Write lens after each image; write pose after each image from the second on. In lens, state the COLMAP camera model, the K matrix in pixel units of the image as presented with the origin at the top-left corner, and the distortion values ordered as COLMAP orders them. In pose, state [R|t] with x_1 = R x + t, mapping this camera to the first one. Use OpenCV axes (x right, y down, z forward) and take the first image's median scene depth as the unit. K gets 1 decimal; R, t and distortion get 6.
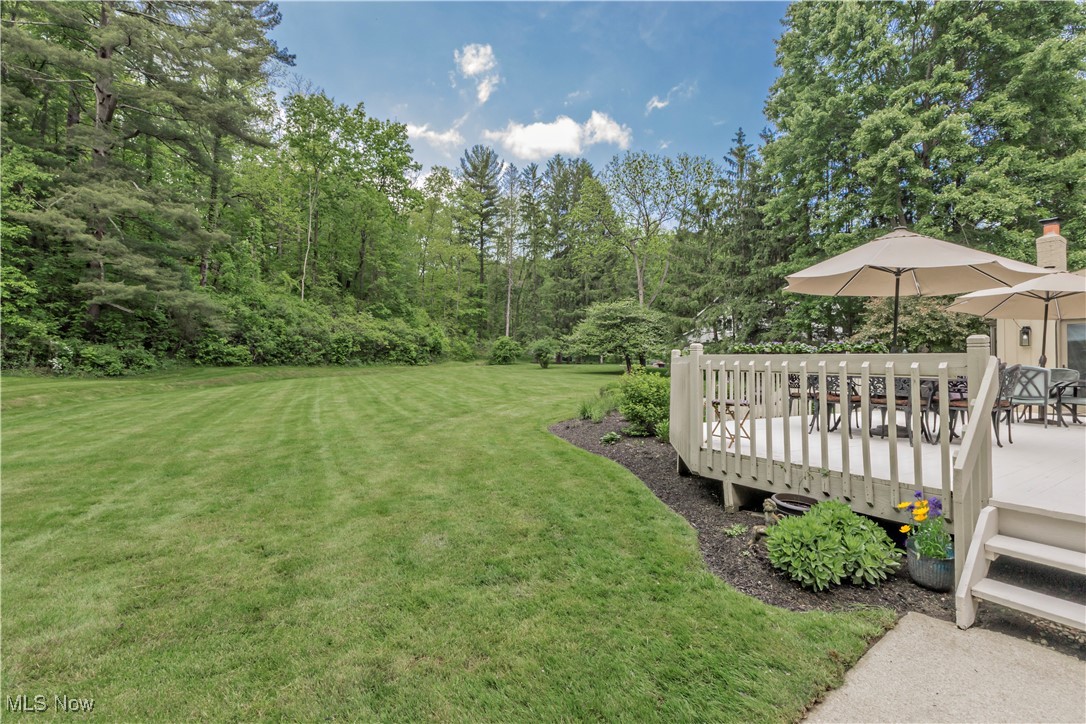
lens RADIAL K [[495.8, 0, 495.5], [0, 495.8, 367.5], [0, 0, 1]] dist [-0.001128, 0.000046]
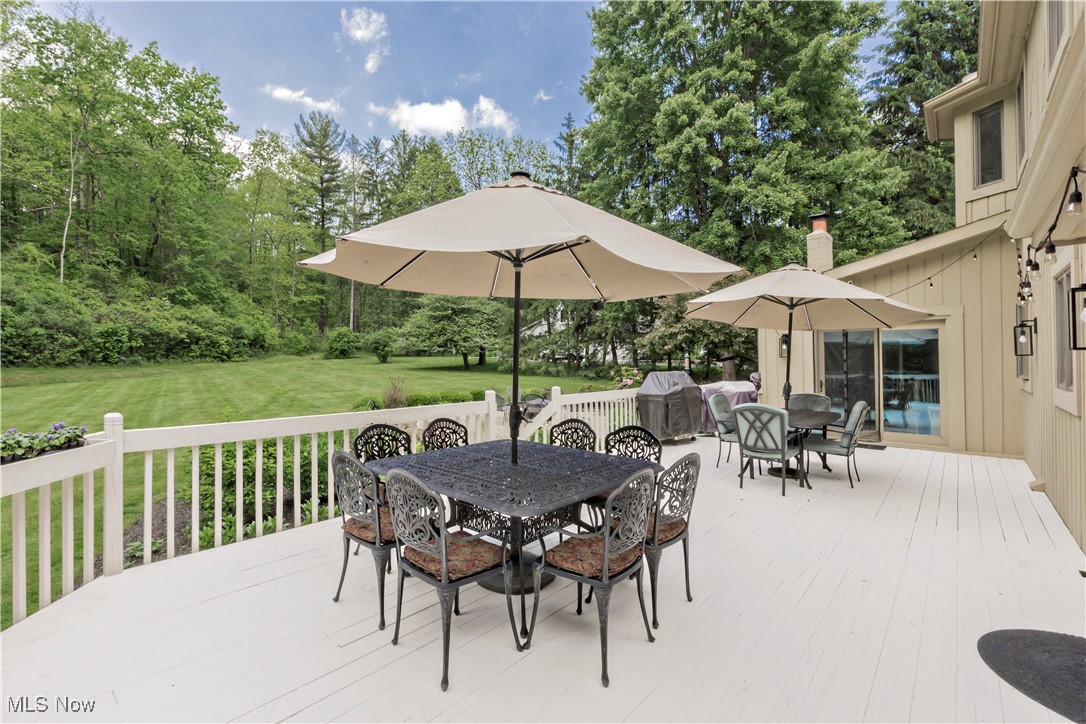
lens RADIAL K [[502.6, 0, 497.8], [0, 502.6, 360.0], [0, 0, 1]] dist [0.002405, 0.000380]
pose [[0.969122, -0.016086, 0.246058, 0.104363], [0.013718, 0.999842, 0.011335, -0.014812], [-0.246202, -0.007610, 0.969189, 0.078882]]
